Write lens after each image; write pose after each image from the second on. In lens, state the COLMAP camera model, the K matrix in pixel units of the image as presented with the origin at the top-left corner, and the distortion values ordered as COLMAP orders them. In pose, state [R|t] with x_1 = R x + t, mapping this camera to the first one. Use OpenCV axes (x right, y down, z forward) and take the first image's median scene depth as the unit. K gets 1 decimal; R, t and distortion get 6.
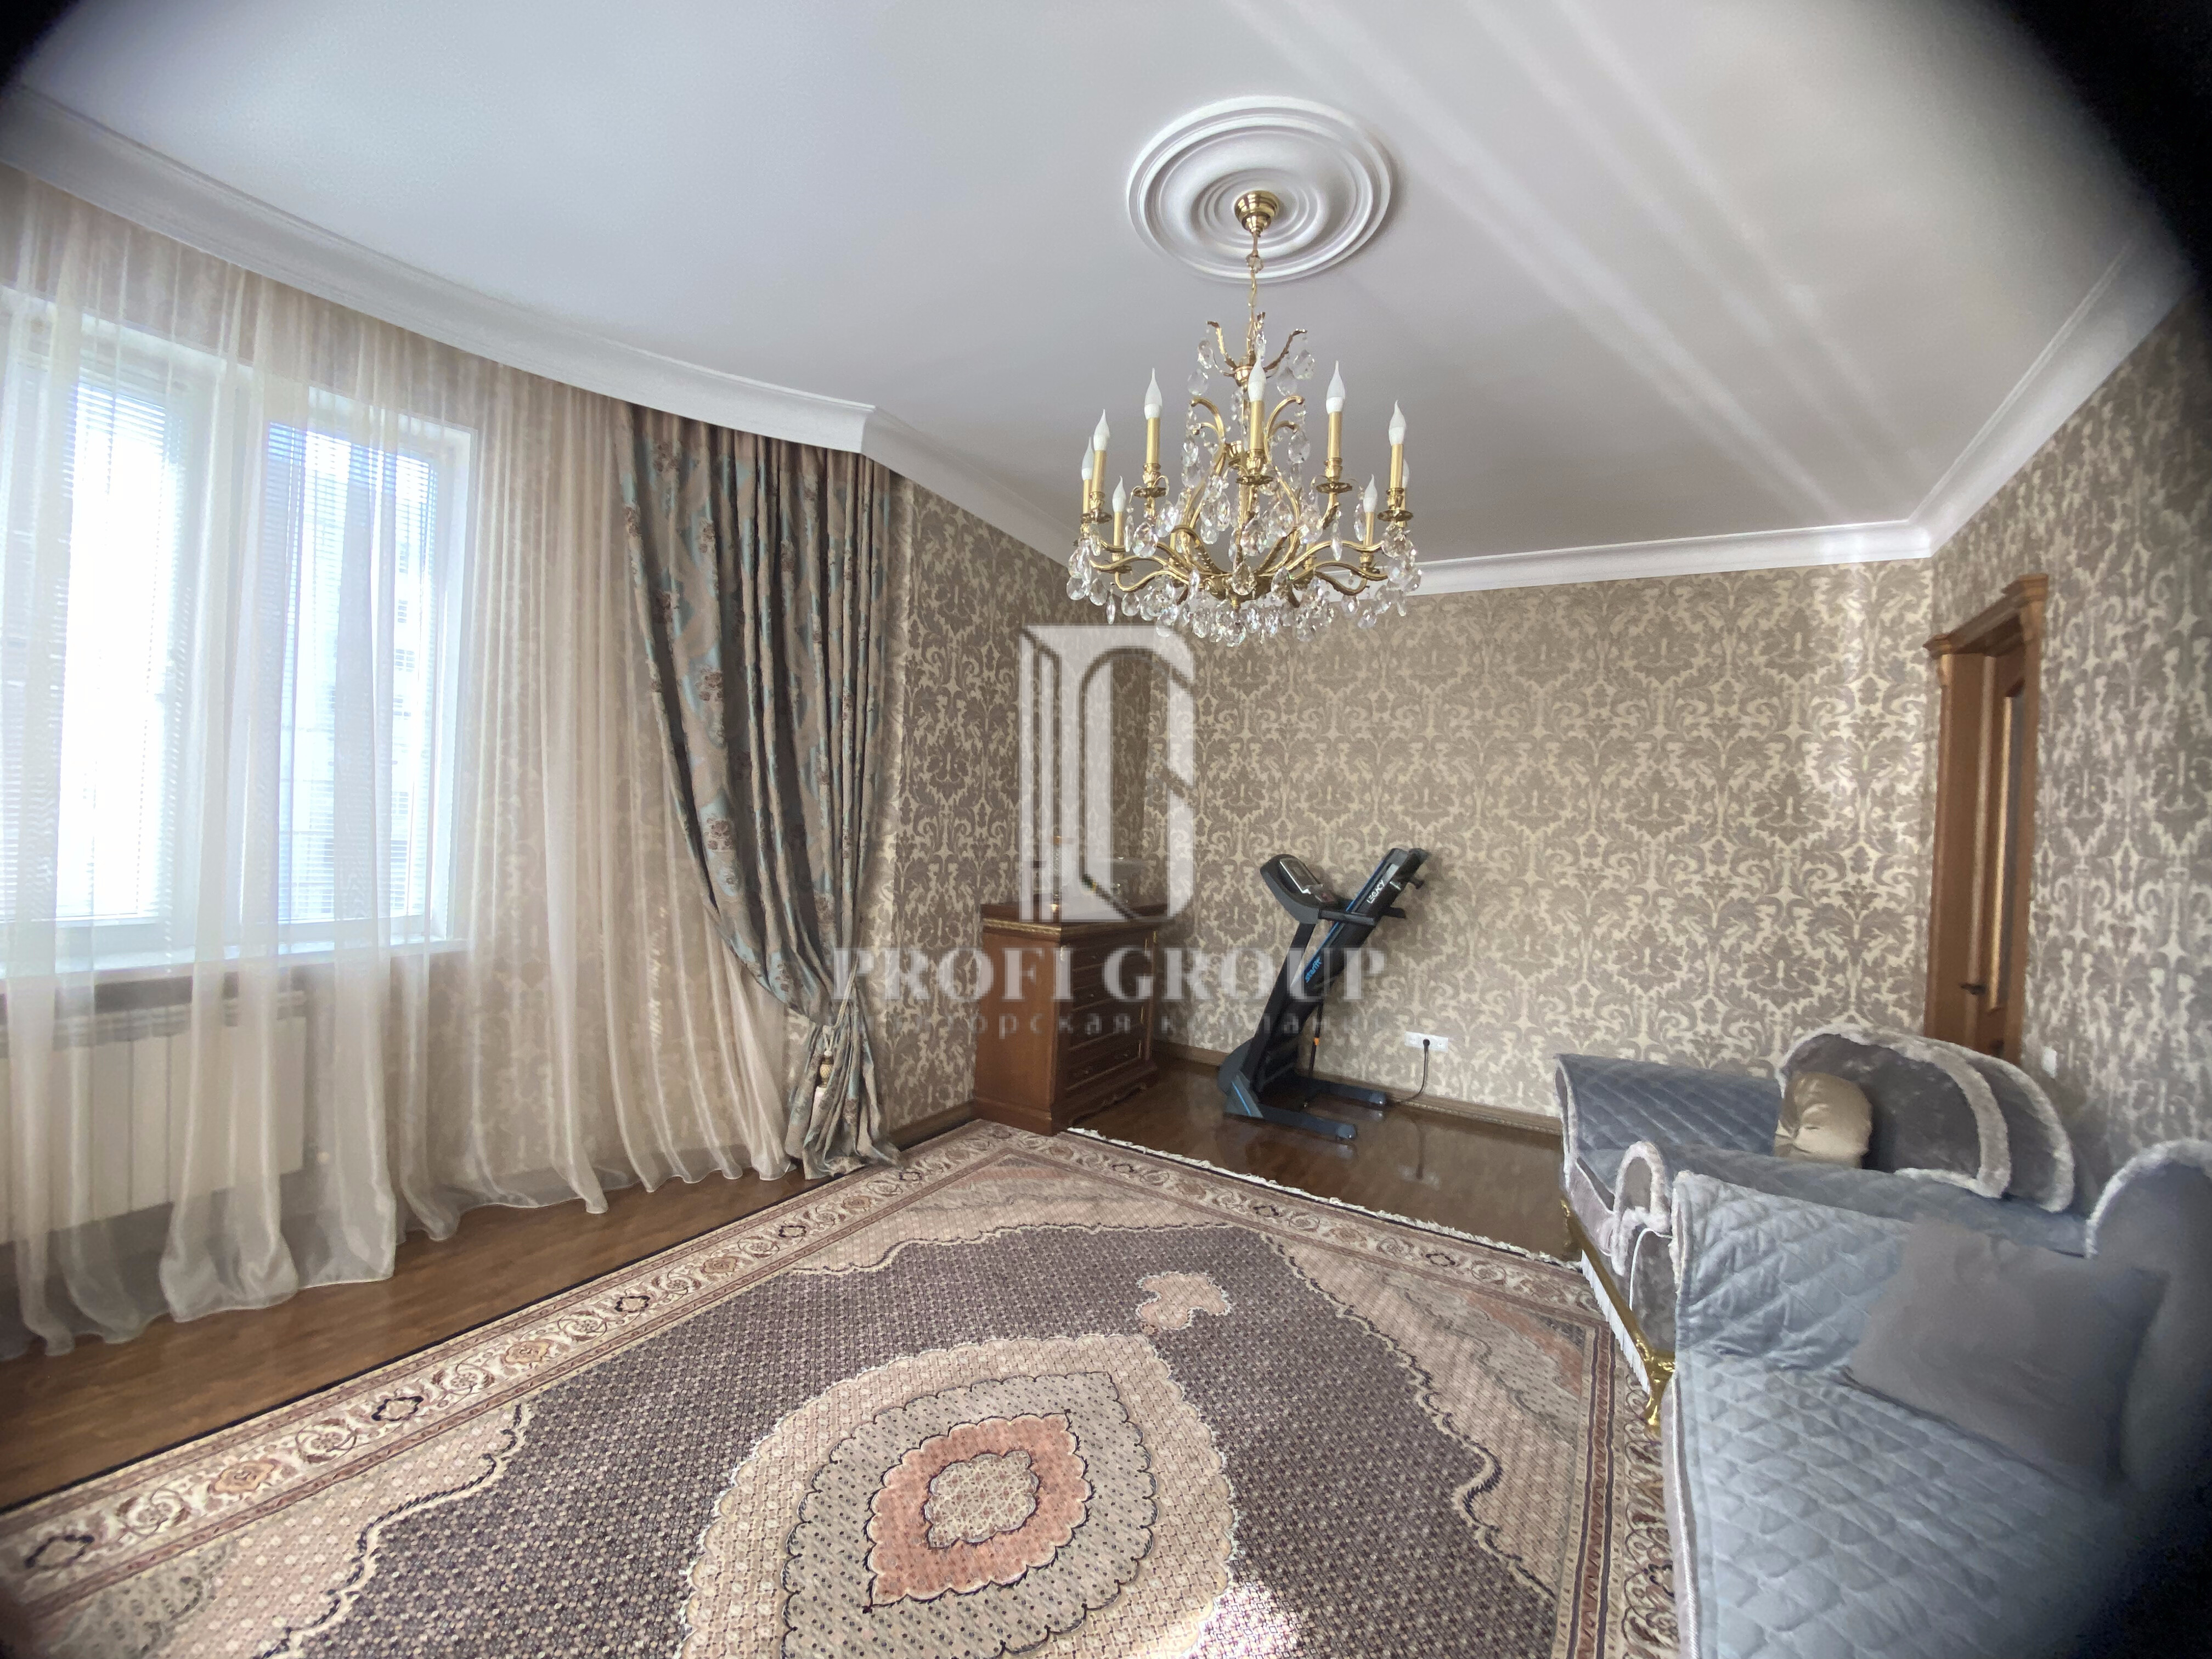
lens RADIAL K [[892.5, 0, 1106.0], [0, 892.5, 829.5], [0, 0, 1]] dist [0.015020, -0.018384]
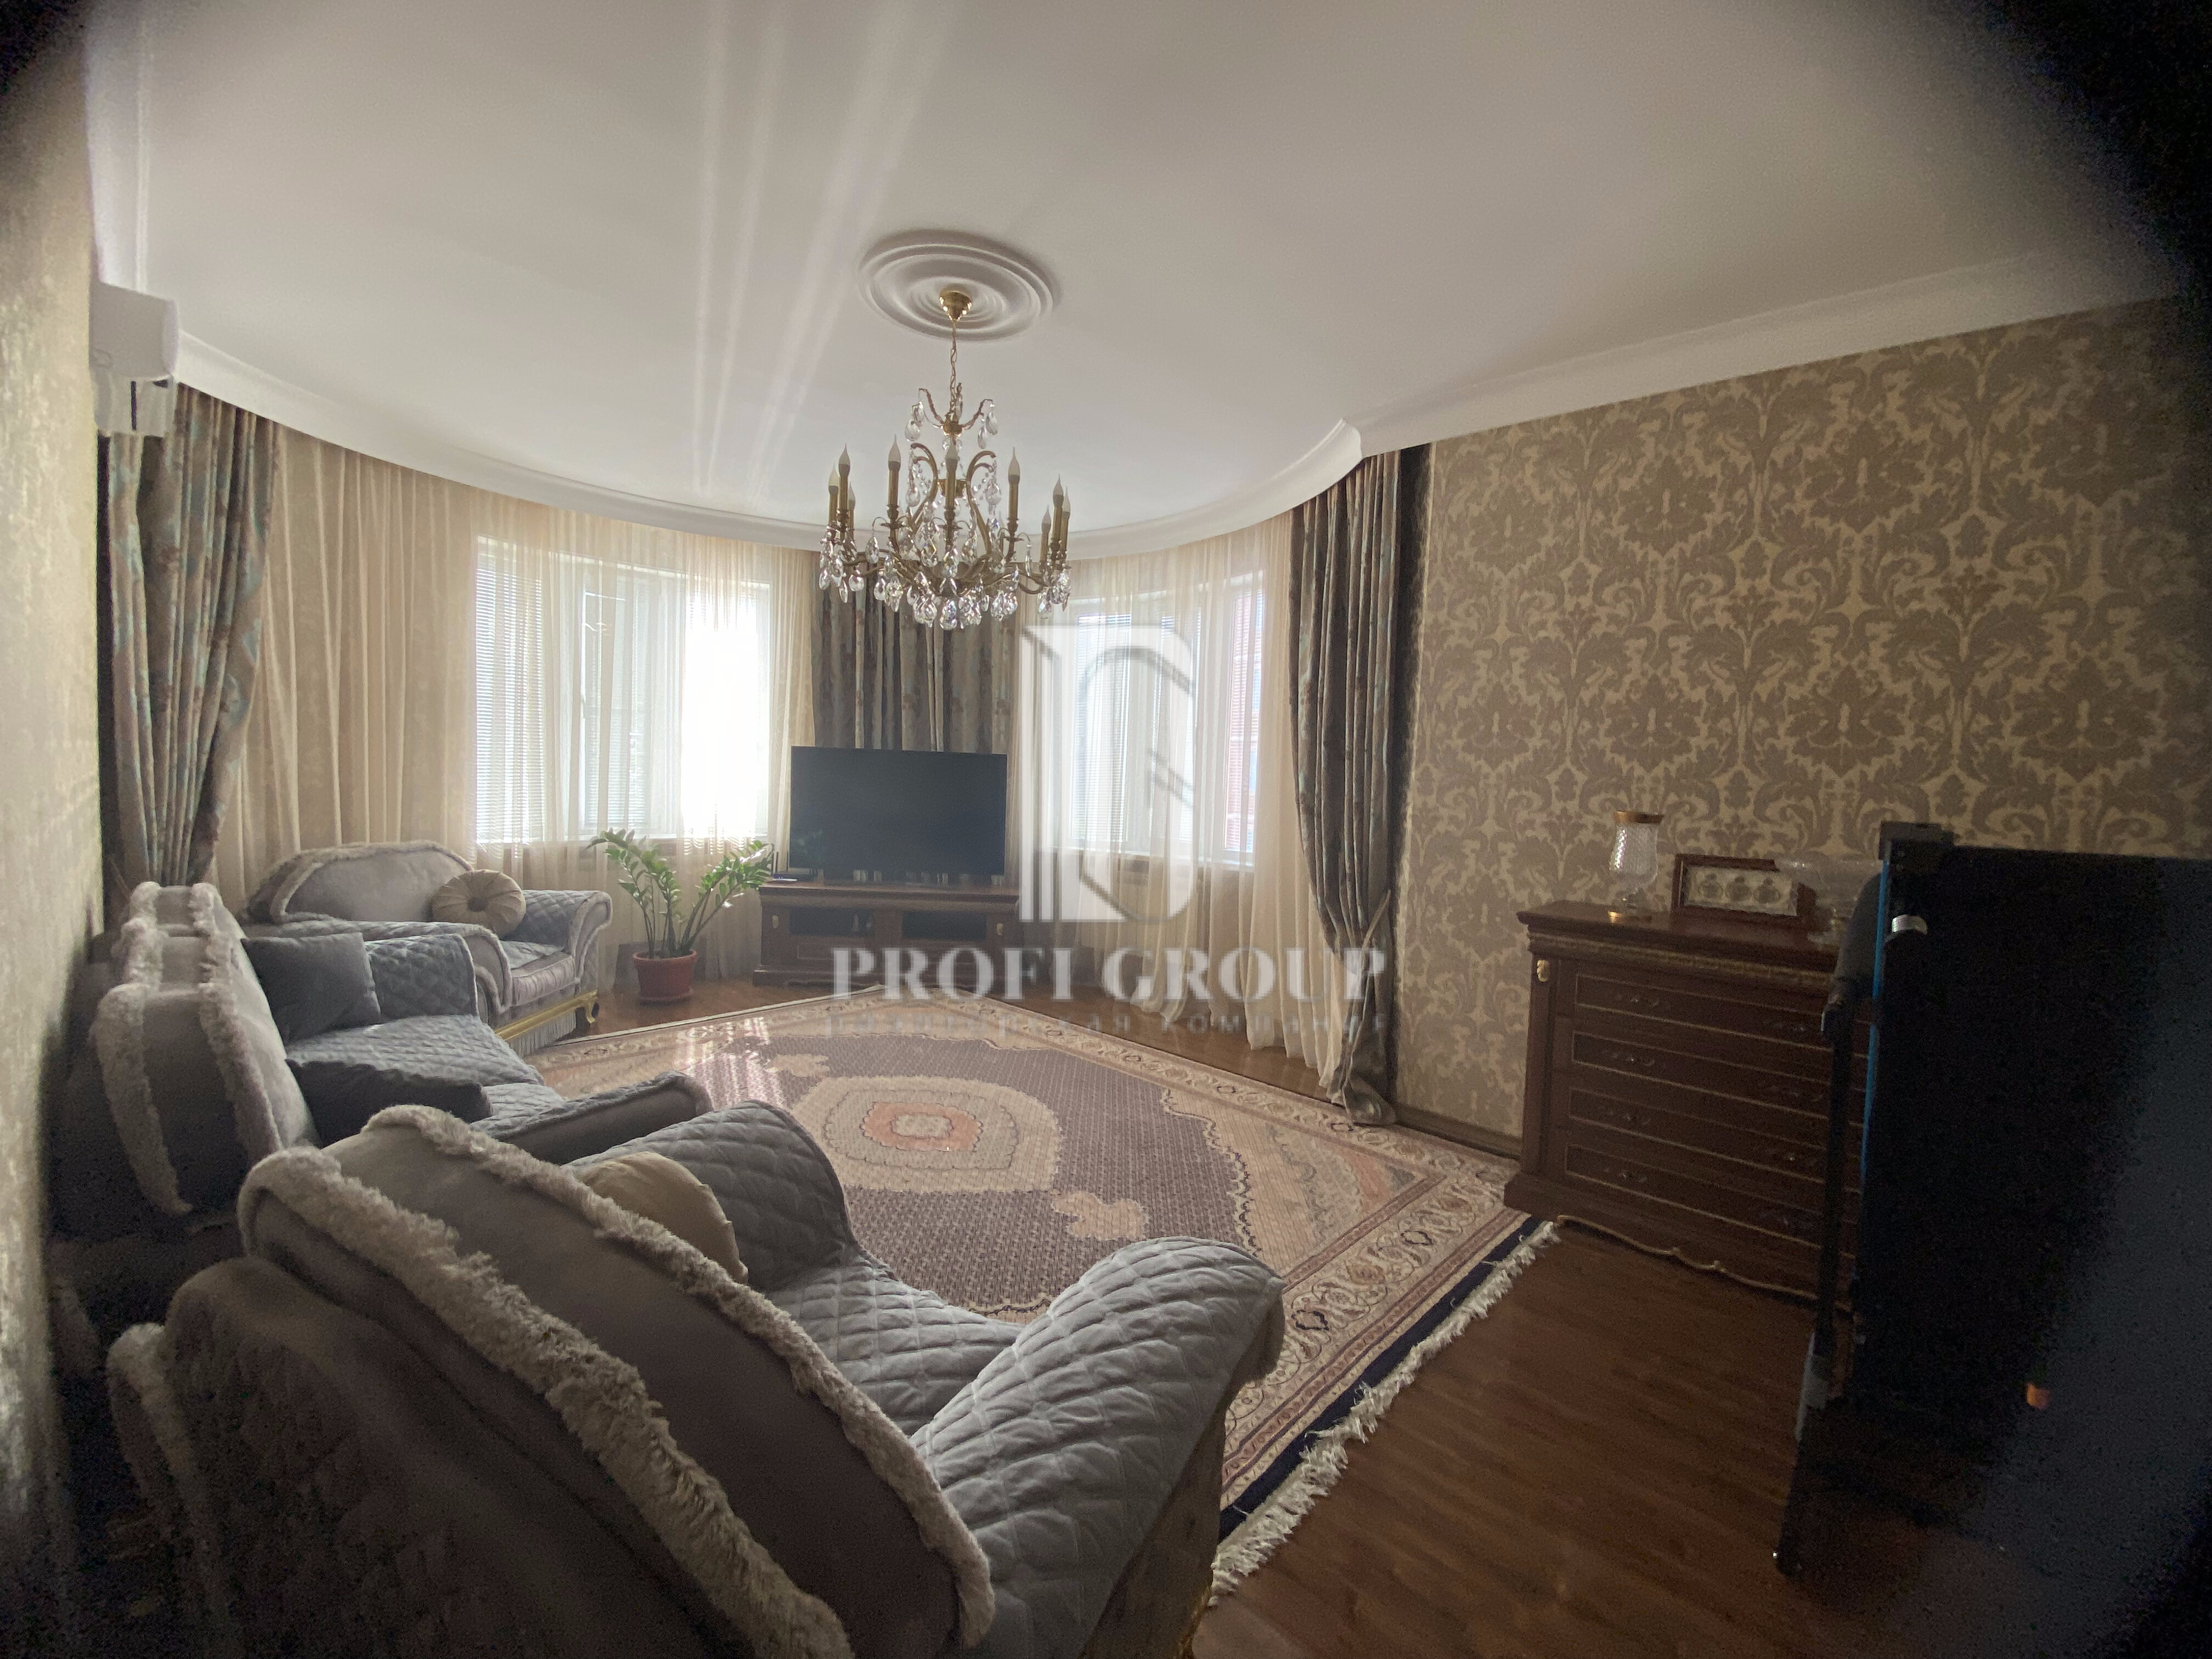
lens RADIAL K [[886.2, 0, 1104.4], [0, 886.2, 829.5], [0, 0, 1]] dist [0.028006, -0.028429]
pose [[-0.224418, -0.005171, -0.974479, 0.922640], [-0.054645, 0.998479, 0.007286, 0.049822], [0.972960, 0.054885, -0.224360, 1.011280]]
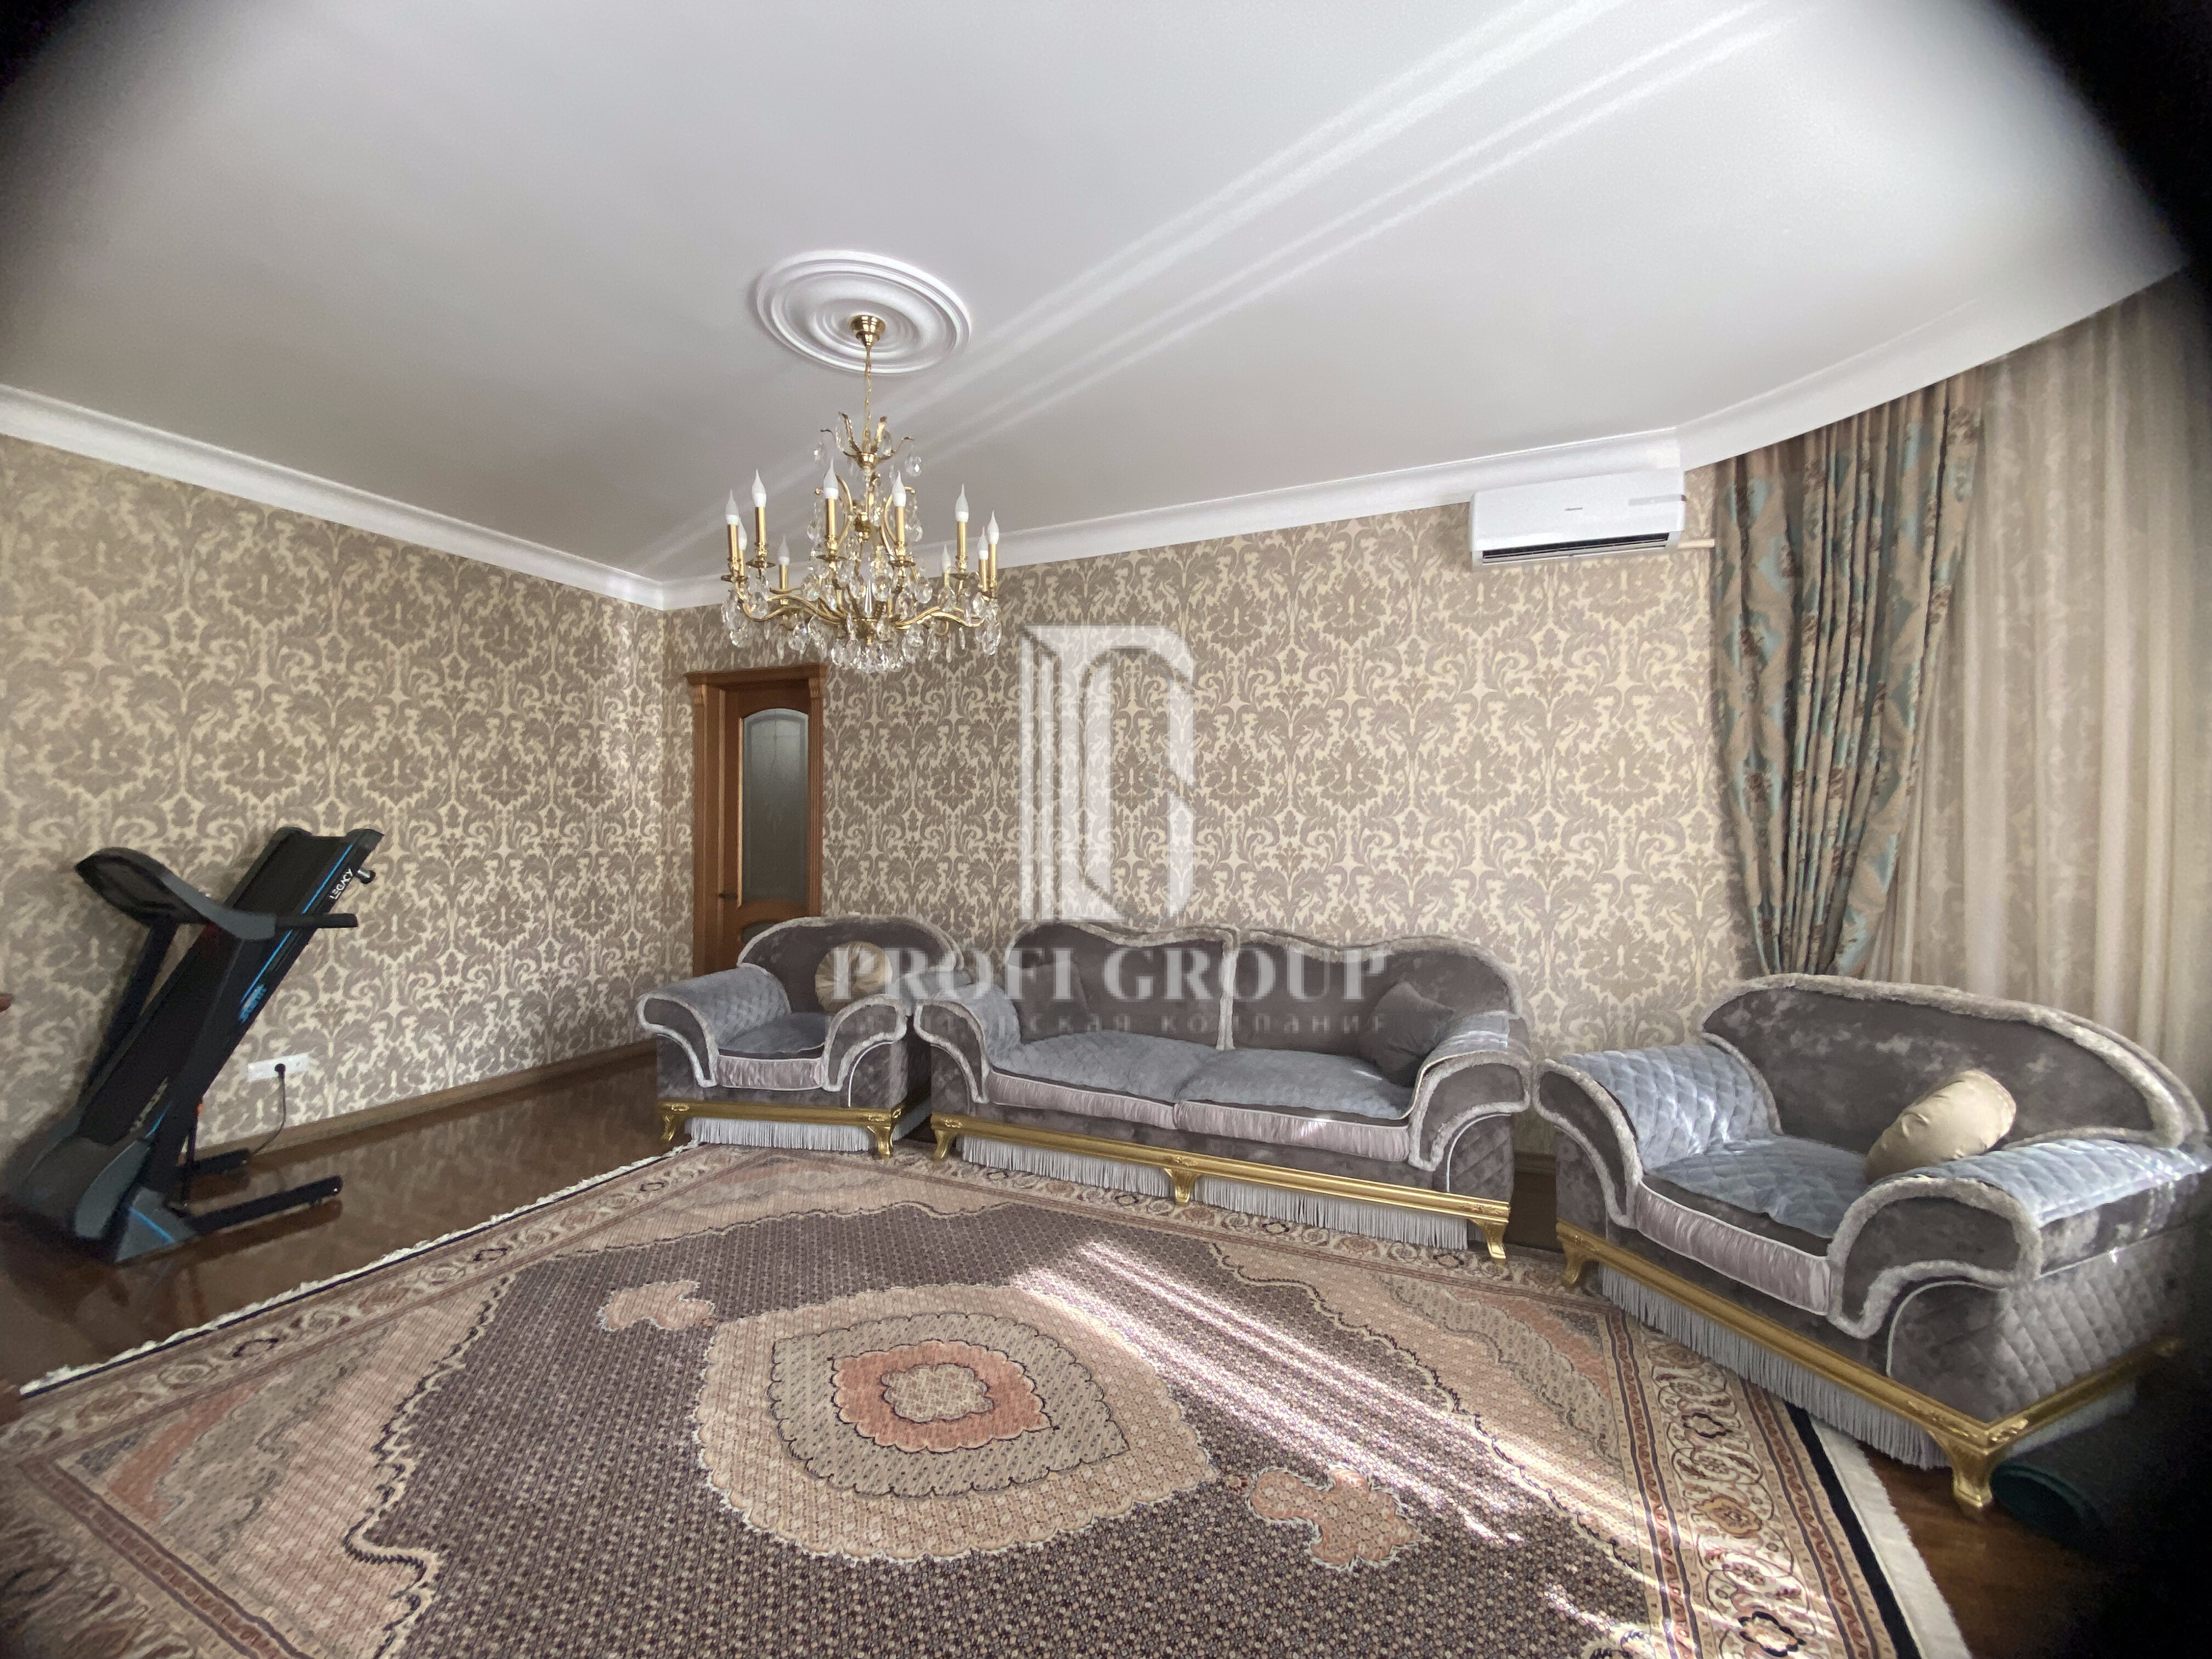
lens RADIAL K [[893.2, 0, 1095.5], [0, 893.2, 821.2], [0, 0, 1]] dist [0.028802, -0.023308]
pose [[-0.103558, -0.045955, 0.993561, -0.753870], [-0.008042, 0.998938, 0.045366, -0.038680], [-0.994591, -0.003292, -0.103818, 0.525134]]
